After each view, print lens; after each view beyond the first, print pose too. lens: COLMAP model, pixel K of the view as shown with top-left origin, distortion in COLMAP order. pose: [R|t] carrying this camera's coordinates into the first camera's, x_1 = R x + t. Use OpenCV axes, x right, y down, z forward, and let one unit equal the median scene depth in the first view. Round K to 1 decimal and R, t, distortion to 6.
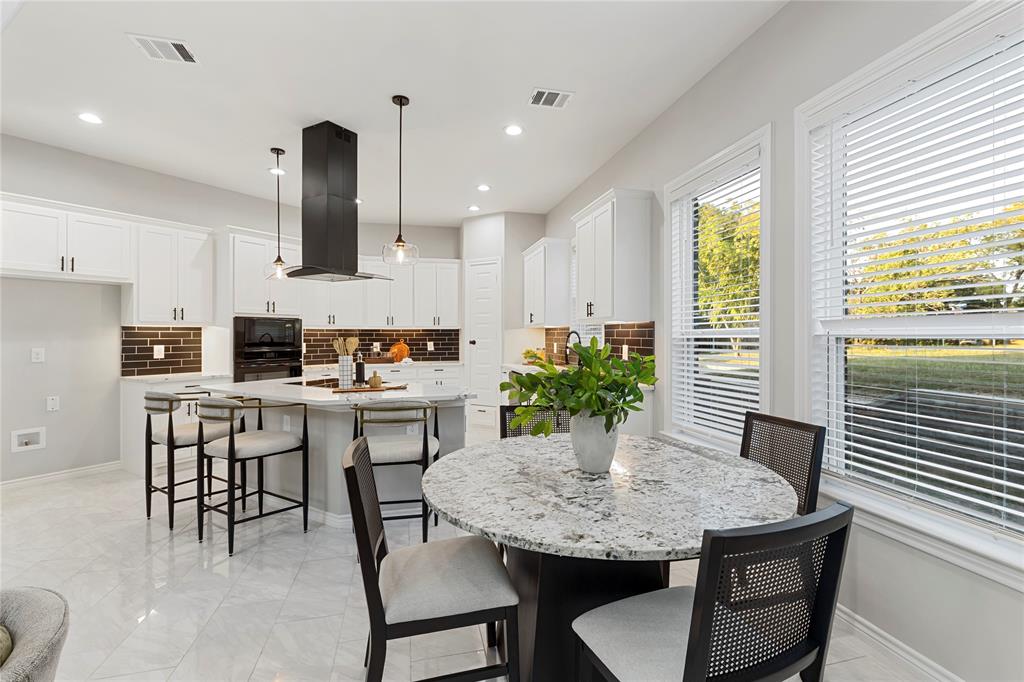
lens RADIAL K [[463.0, 0, 519.8], [0, 463.0, 332.3], [0, 0, 1]] dist [0.000656, 0.000014]
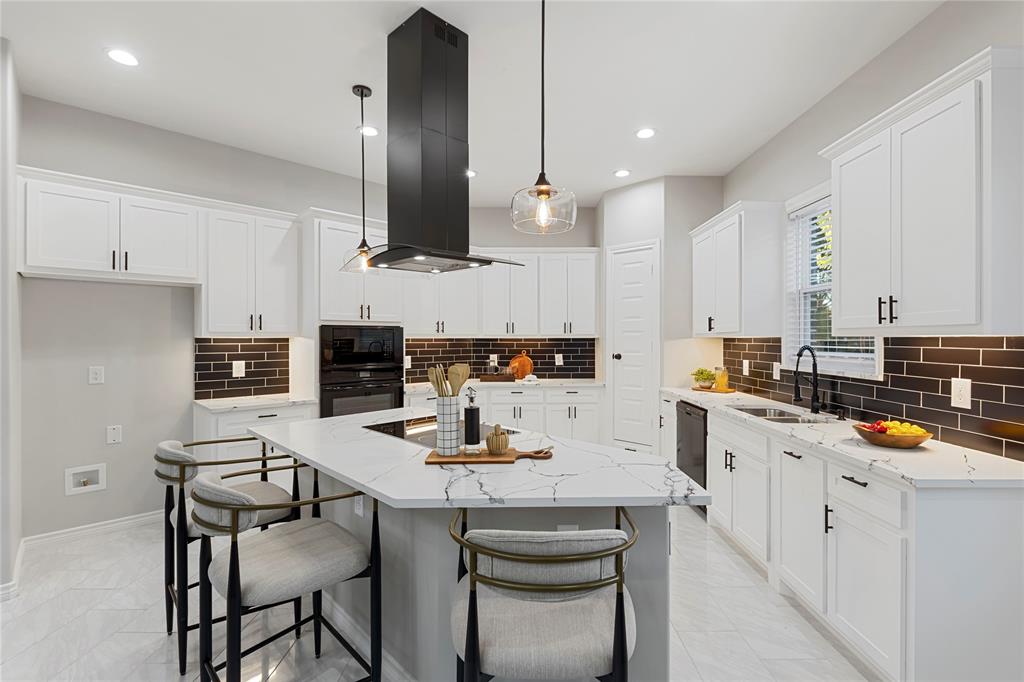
lens RADIAL K [[460.1, 0, 521.1], [0, 460.1, 338.0], [0, 0, 1]] dist [0.000285, -0.000318]
pose [[0.973022, 0.001481, -0.230707, -0.109431], [-0.000037, 0.999980, 0.006265, -0.016886], [0.230712, -0.006087, 0.973003, 0.325525]]
